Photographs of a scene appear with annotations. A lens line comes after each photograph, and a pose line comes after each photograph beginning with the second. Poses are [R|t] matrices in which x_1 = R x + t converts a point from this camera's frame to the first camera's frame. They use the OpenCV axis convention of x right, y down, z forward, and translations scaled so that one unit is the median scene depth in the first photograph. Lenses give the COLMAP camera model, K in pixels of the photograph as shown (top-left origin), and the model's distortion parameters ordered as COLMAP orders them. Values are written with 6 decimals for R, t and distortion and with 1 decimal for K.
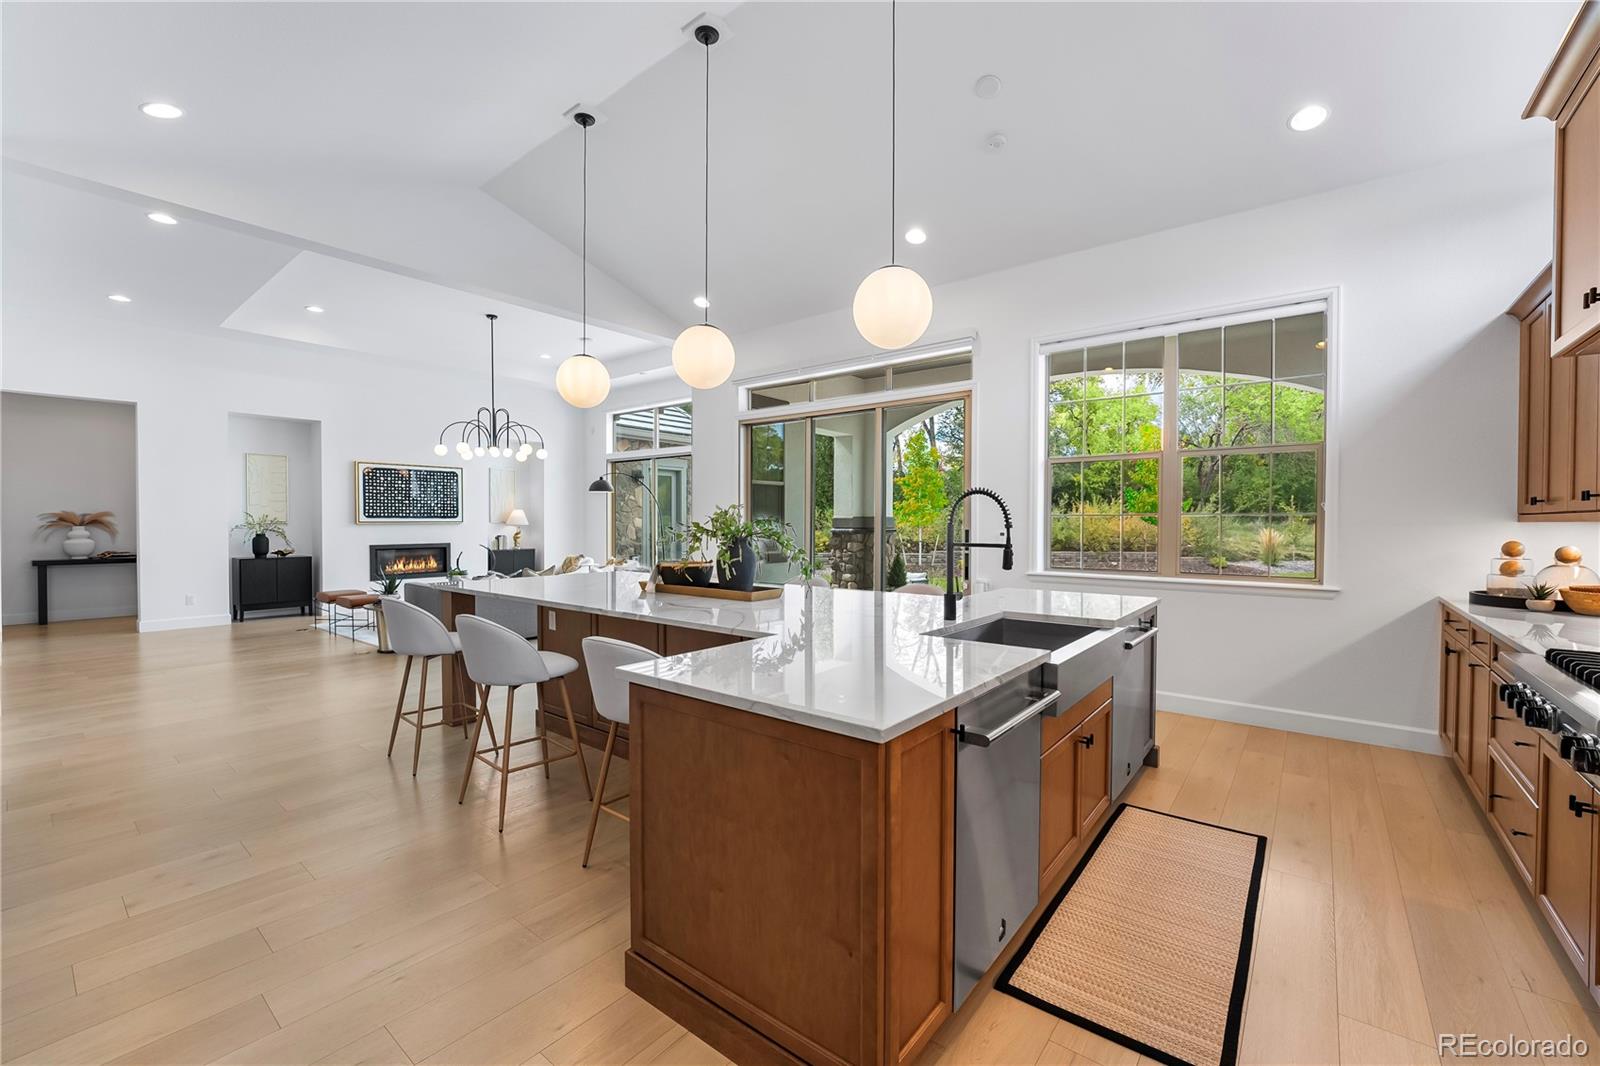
lens RADIAL K [[646.7, 0, 804.9], [0, 646.7, 521.3], [0, 0, 1]] dist [-0.000846, 0.000125]
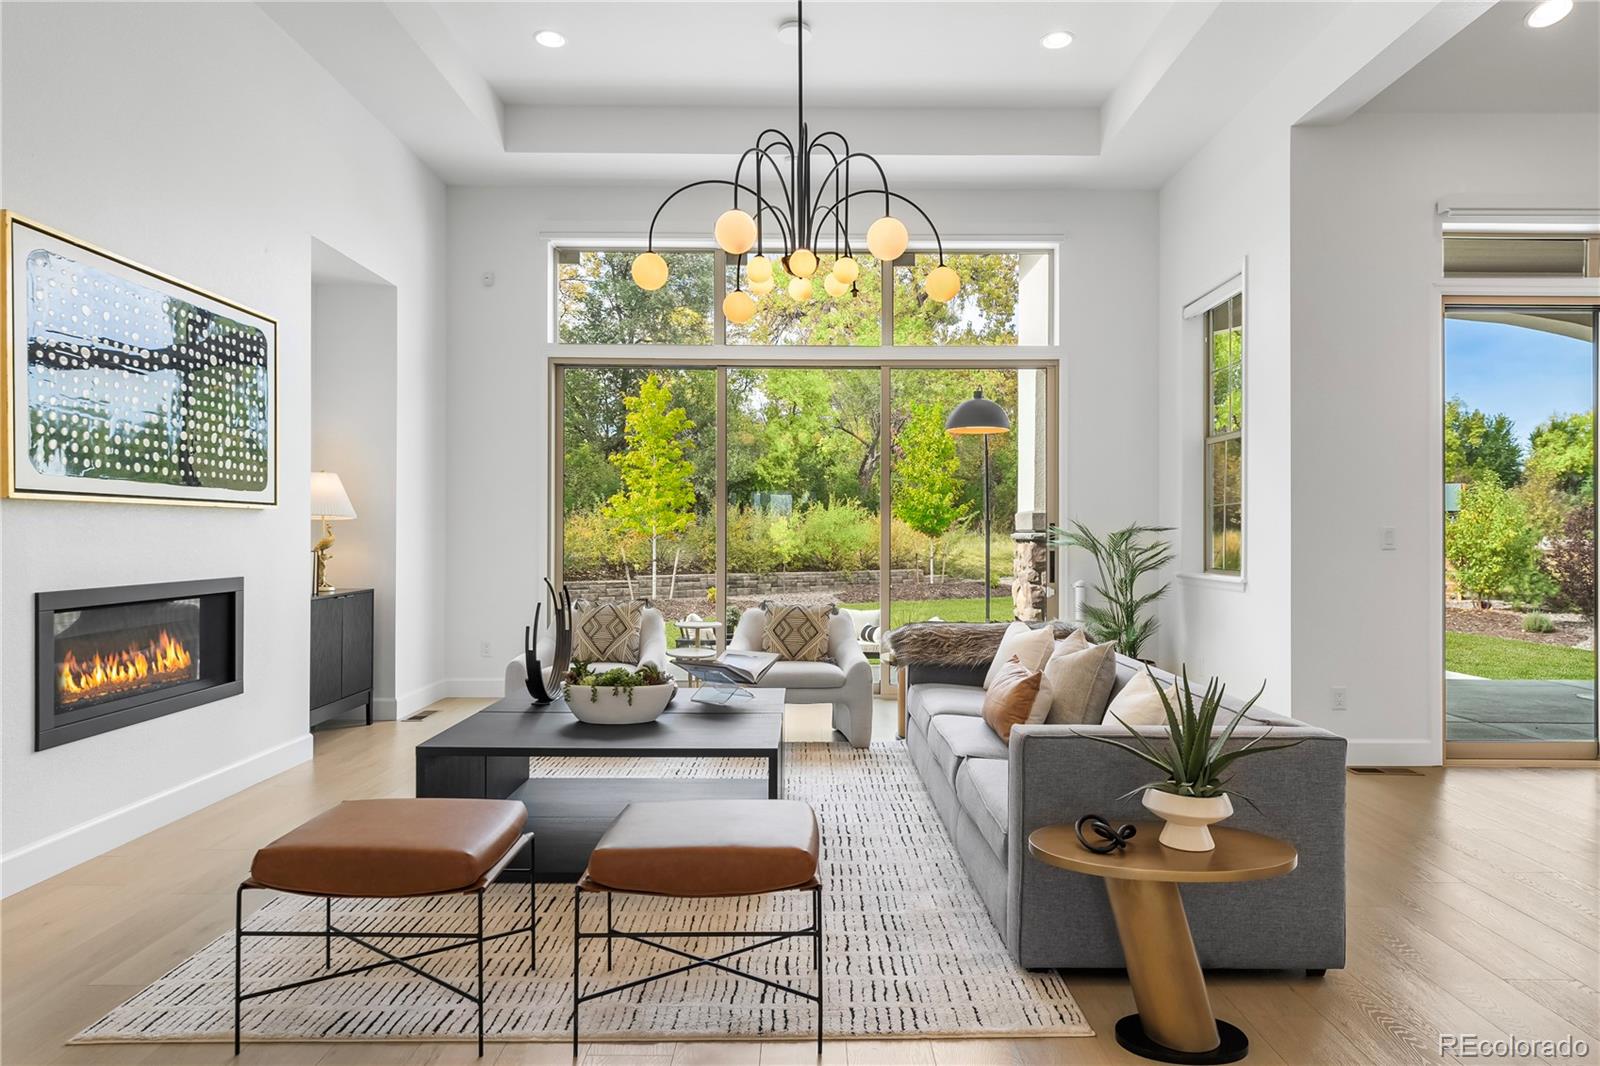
lens RADIAL K [[931.2, 0, 800.0], [0, 931.2, 533.0], [0, 0, 1]] dist [0.007494, 0.000619]
pose [[0.783861, 0.003049, 0.620929, -0.699791], [-0.003210, 0.999994, -0.000858, 0.015632], [-0.620929, -0.001321, 0.783866, 0.601695]]
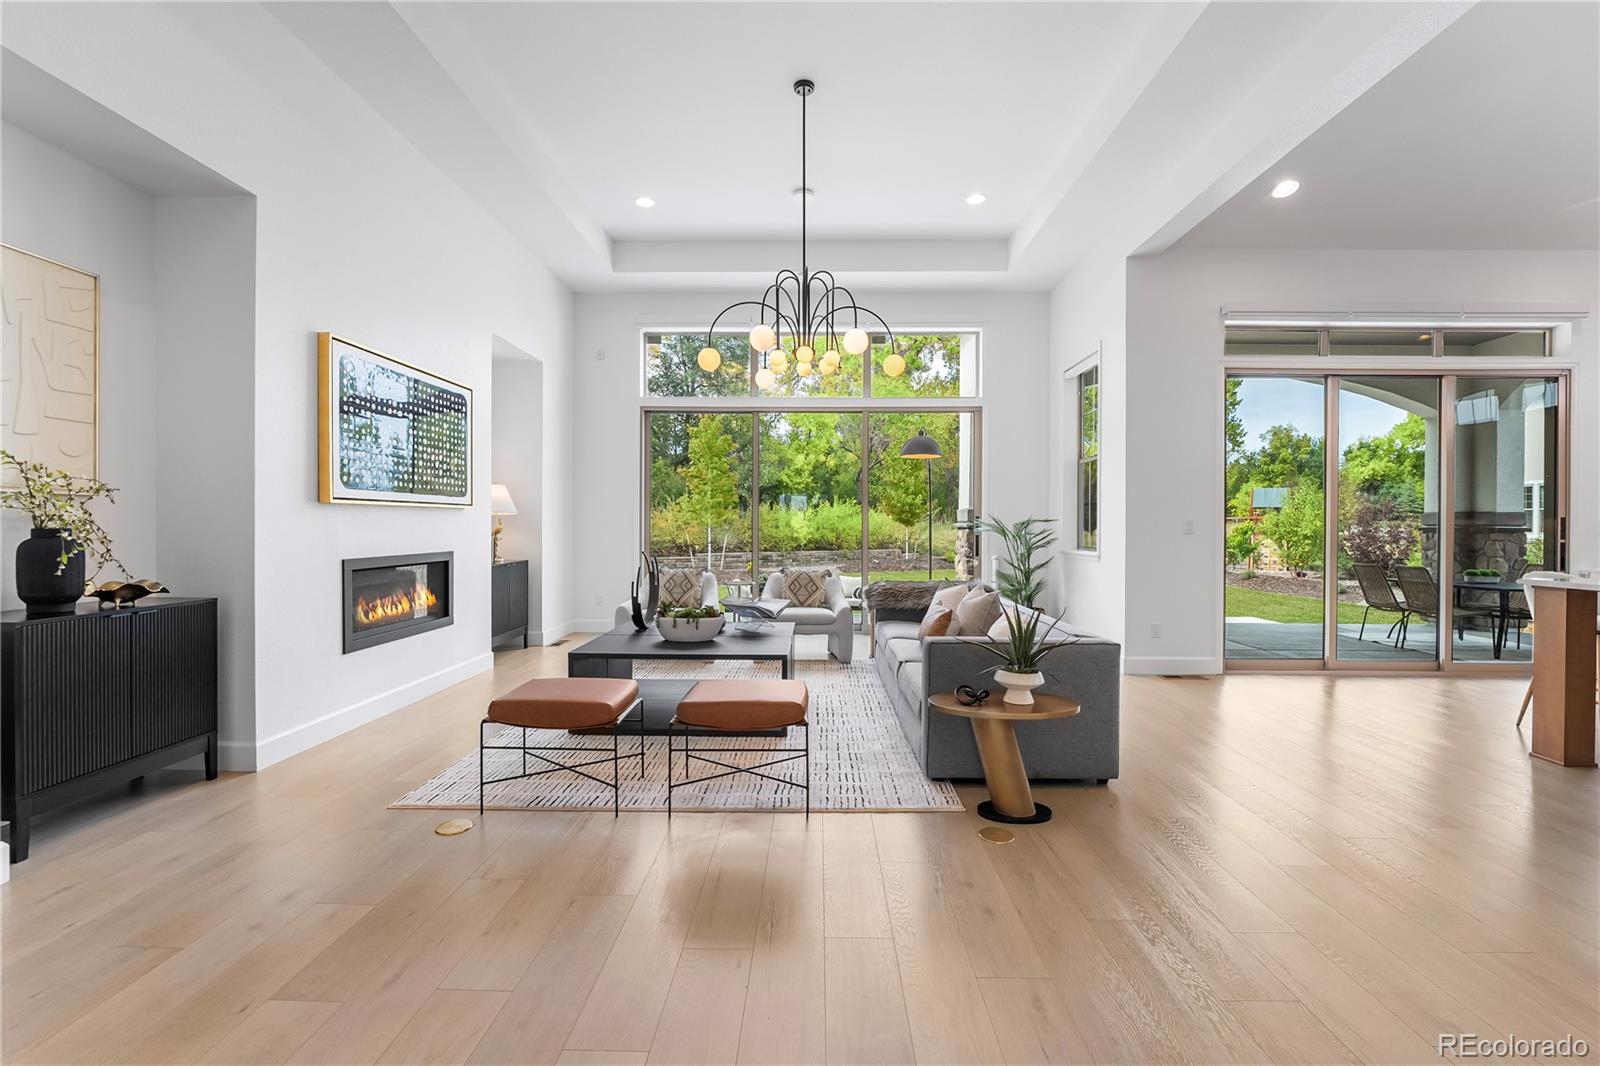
lens RADIAL K [[678.3, 0, 804.9], [0, 678.3, 524.2], [0, 0, 1]] dist [-0.000816, -0.000058]
pose [[0.793000, 0.001804, 0.609219, -0.734602], [-0.002555, 0.999997, 0.000364, 0.015764], [-0.609217, -0.001845, 0.793002, 0.544021]]
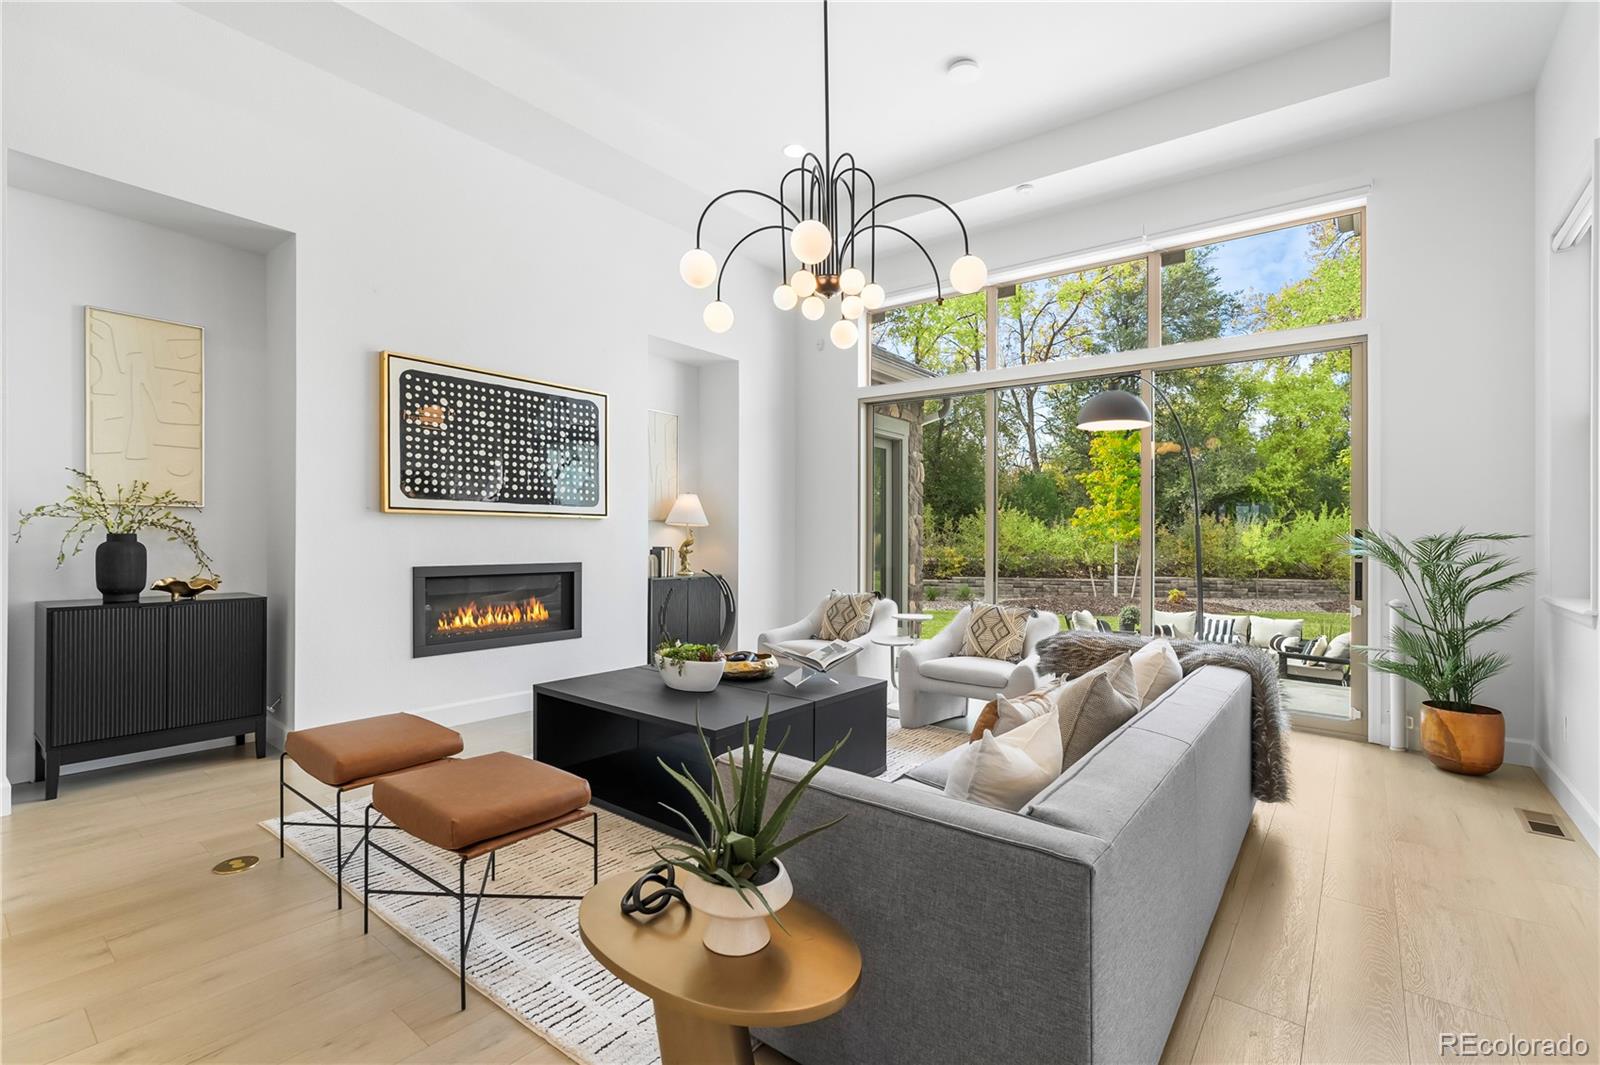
lens RADIAL K [[713.3, 0, 807.8], [0, 713.3, 535.7], [0, 0, 1]] dist [-0.000060, -0.000086]
pose [[0.999832, 0.012372, 0.013499, -0.458080], [-0.012359, 0.999923, -0.001039, 0.015809], [-0.013511, 0.000872, 0.999908, 0.586260]]
